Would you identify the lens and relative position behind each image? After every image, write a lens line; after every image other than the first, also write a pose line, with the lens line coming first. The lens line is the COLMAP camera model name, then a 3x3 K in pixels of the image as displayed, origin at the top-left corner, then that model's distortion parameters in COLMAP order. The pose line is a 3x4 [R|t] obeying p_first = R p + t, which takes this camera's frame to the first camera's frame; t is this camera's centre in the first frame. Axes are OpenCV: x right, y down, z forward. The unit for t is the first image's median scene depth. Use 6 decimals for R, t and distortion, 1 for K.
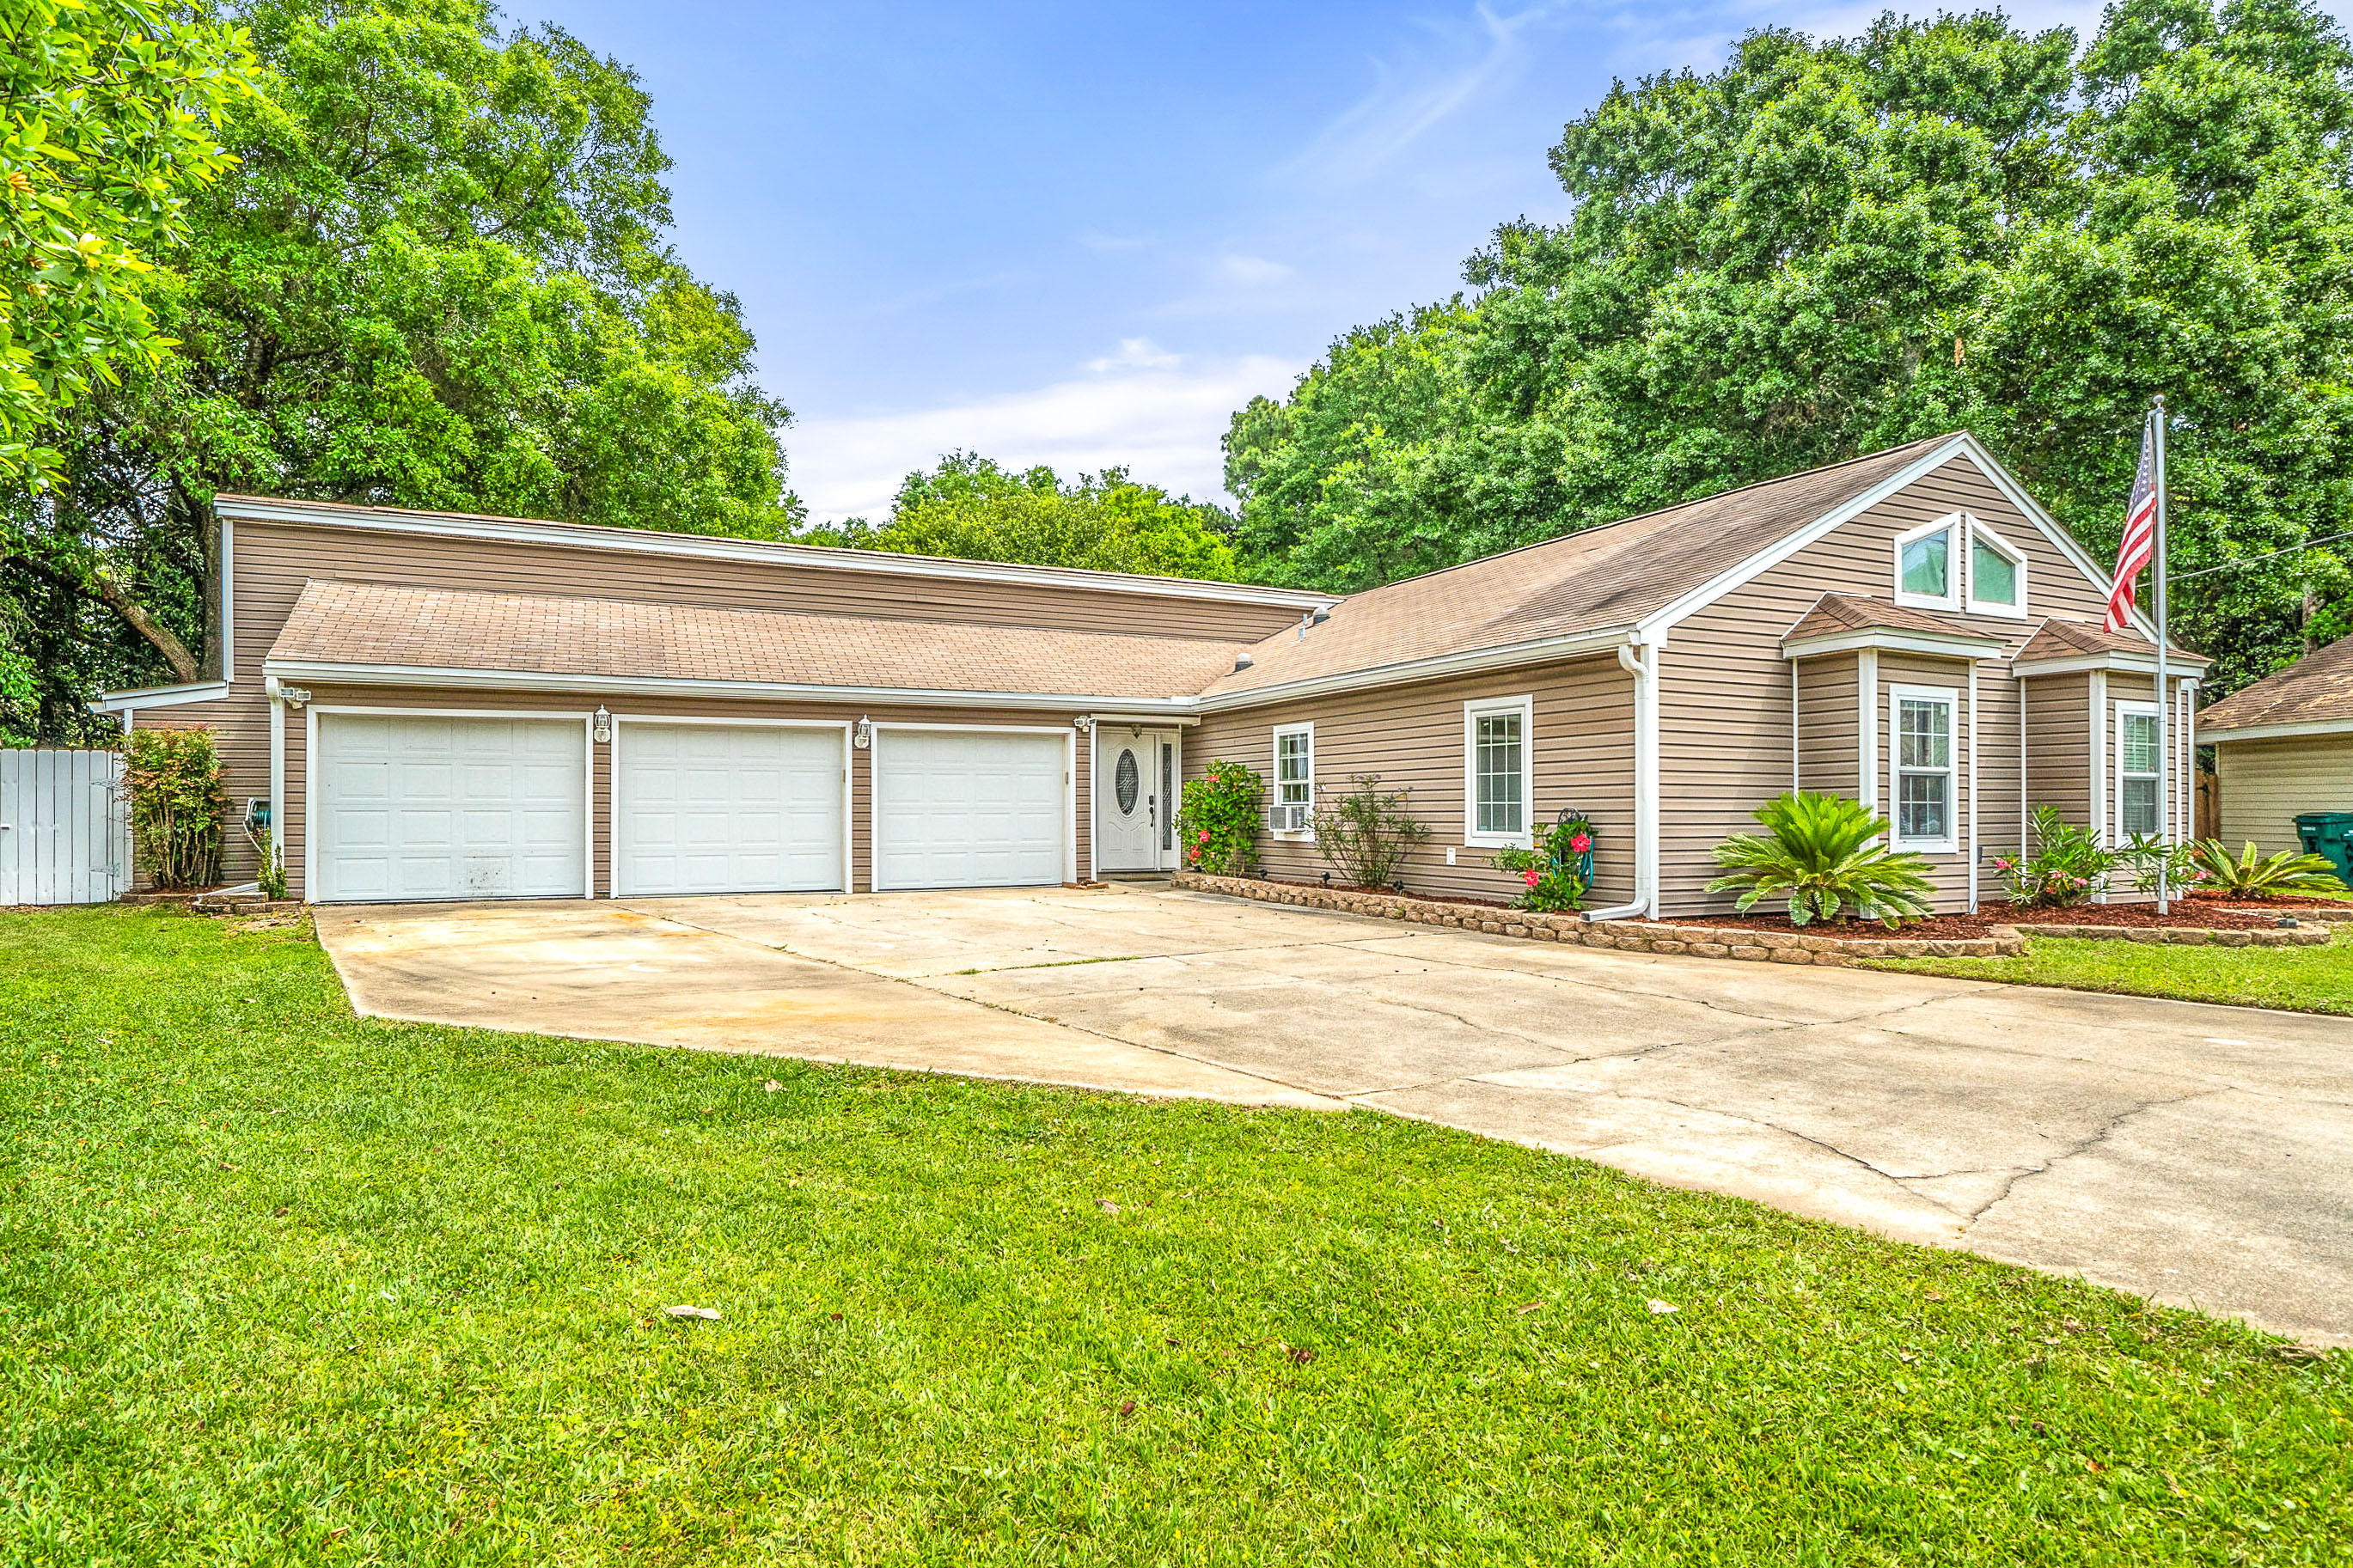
lens RADIAL K [[1247.3, 0, 1175.0], [0, 1247.3, 788.6], [0, 0, 1]] dist [-0.001391, -0.000853]
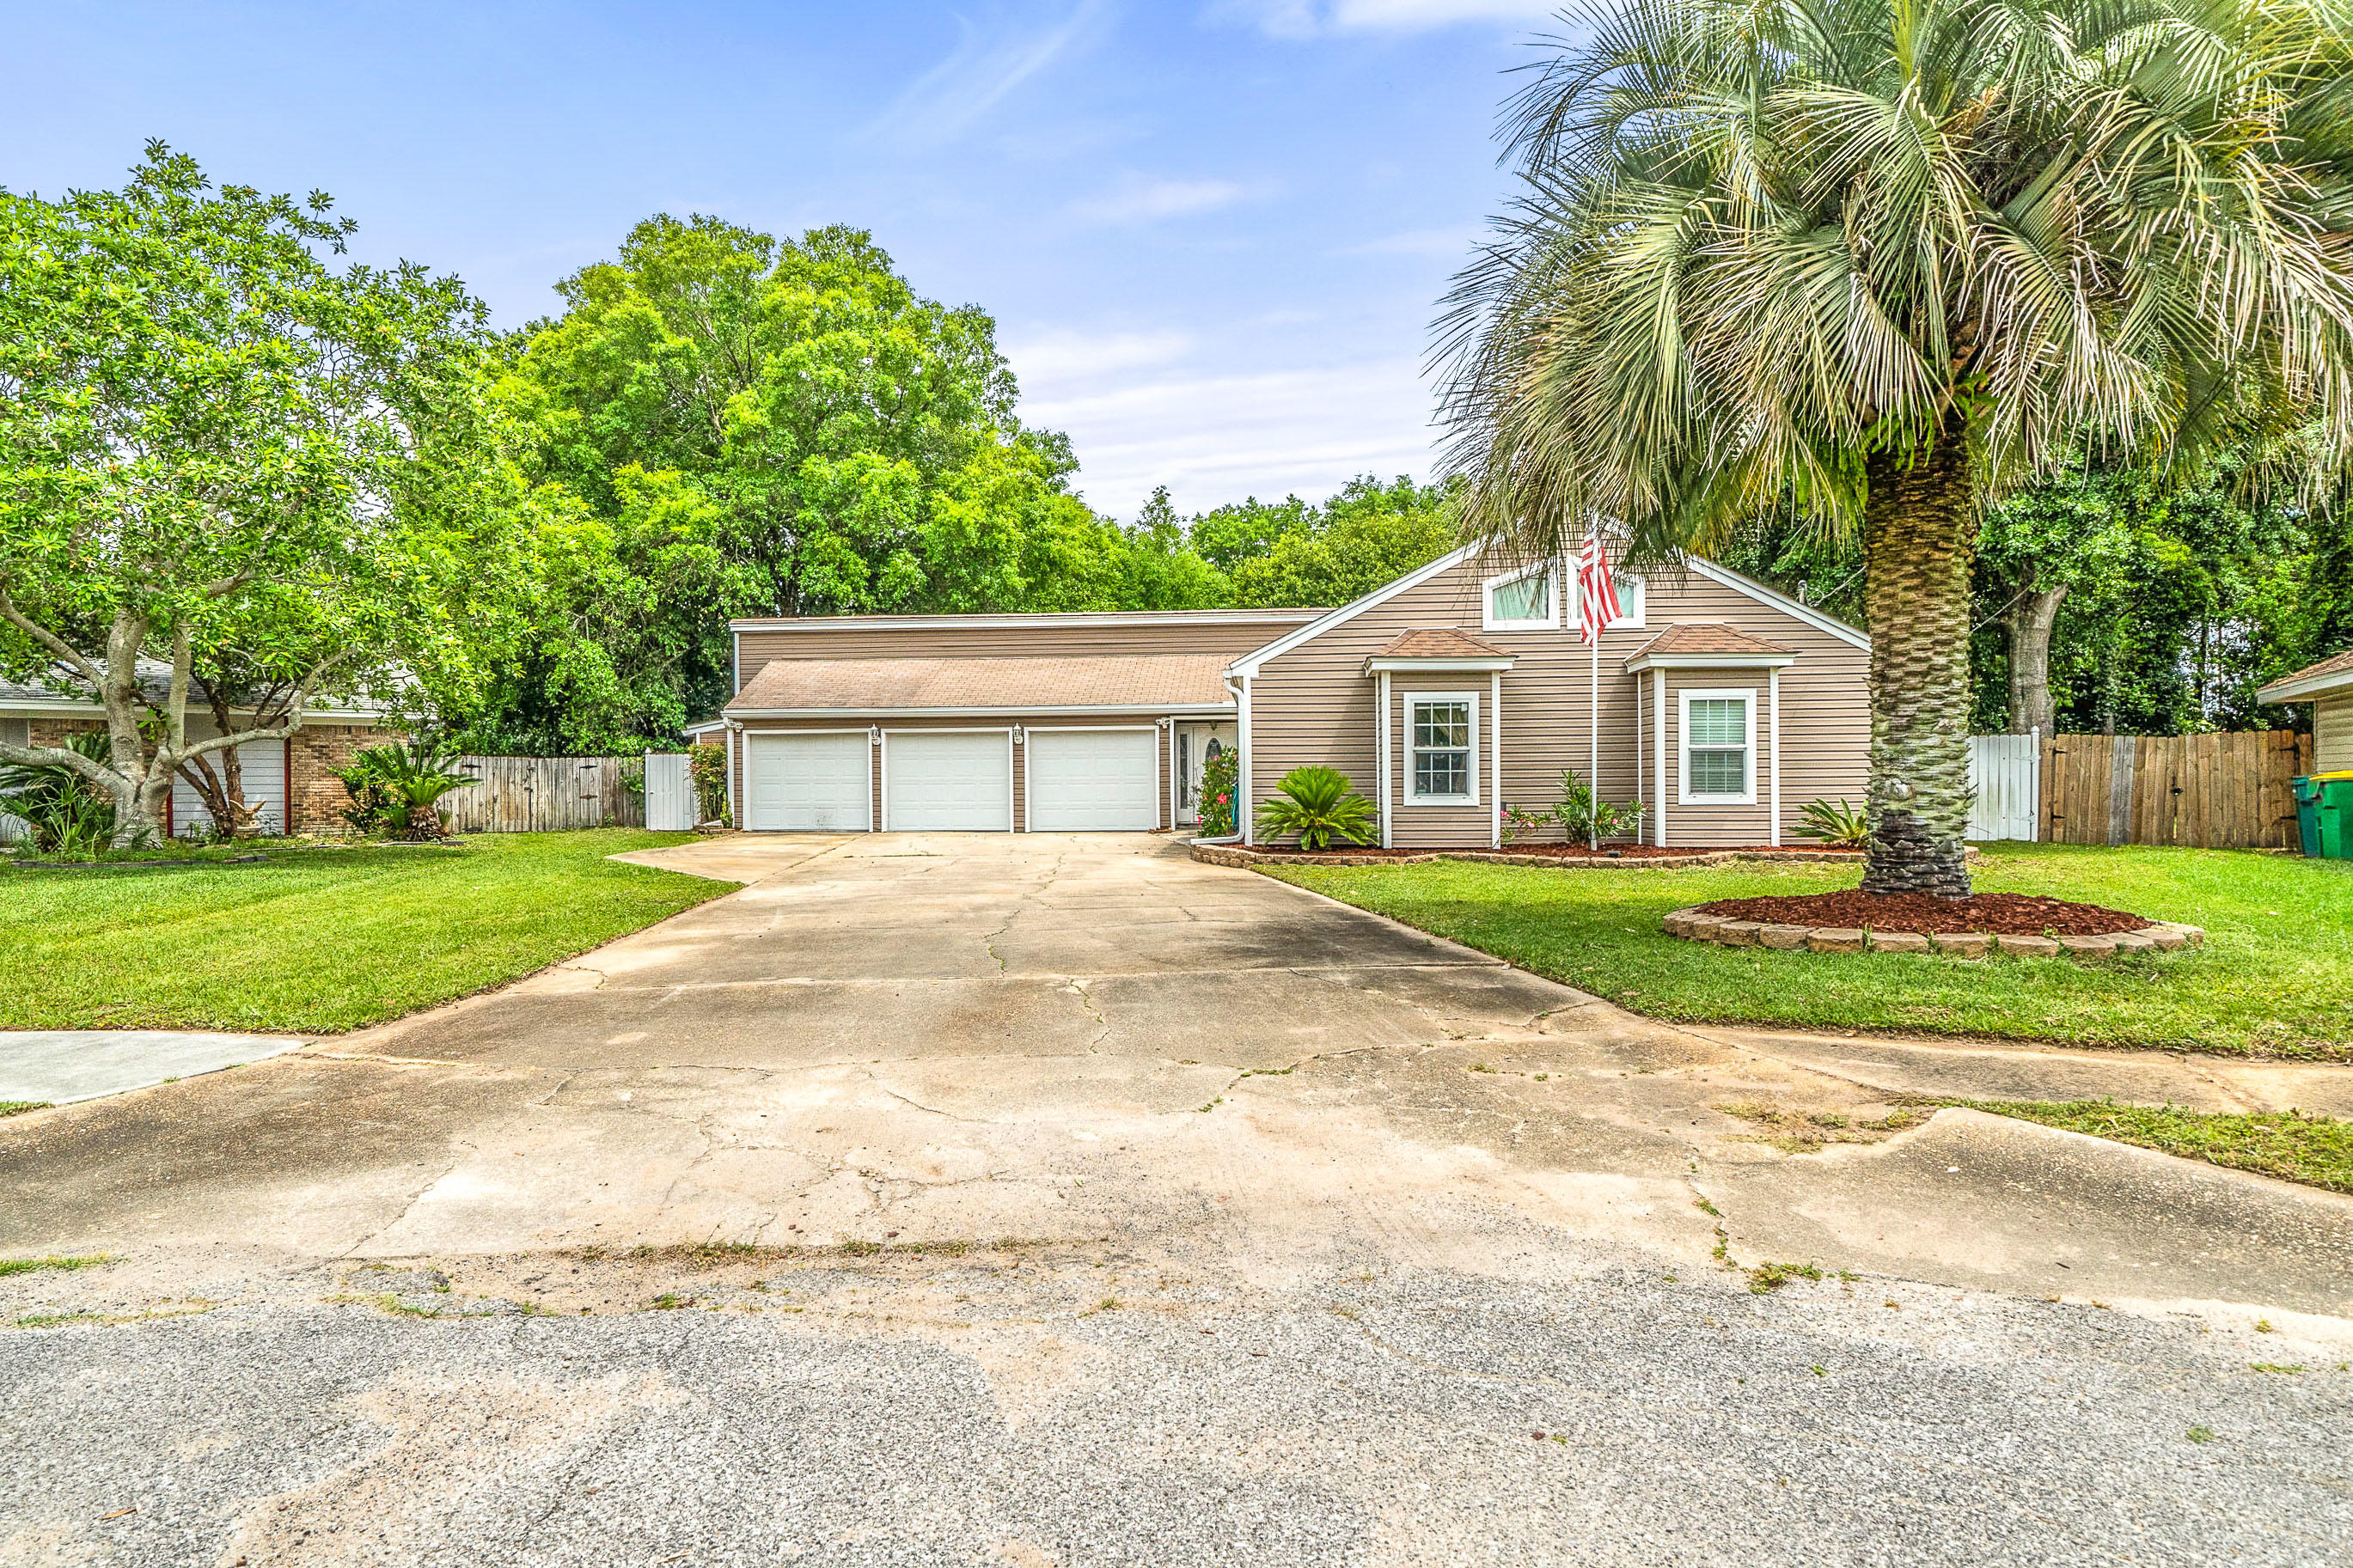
lens RADIAL K [[1247.3, 0, 1179.8], [0, 1247.3, 786.2], [0, 0, 1]] dist [-0.001391, -0.000853]
pose [[0.863784, -0.005143, -0.503836, 0.779771], [0.015064, 0.999765, 0.015619, 0.000748], [0.503637, -0.021081, 0.863658, -0.310679]]
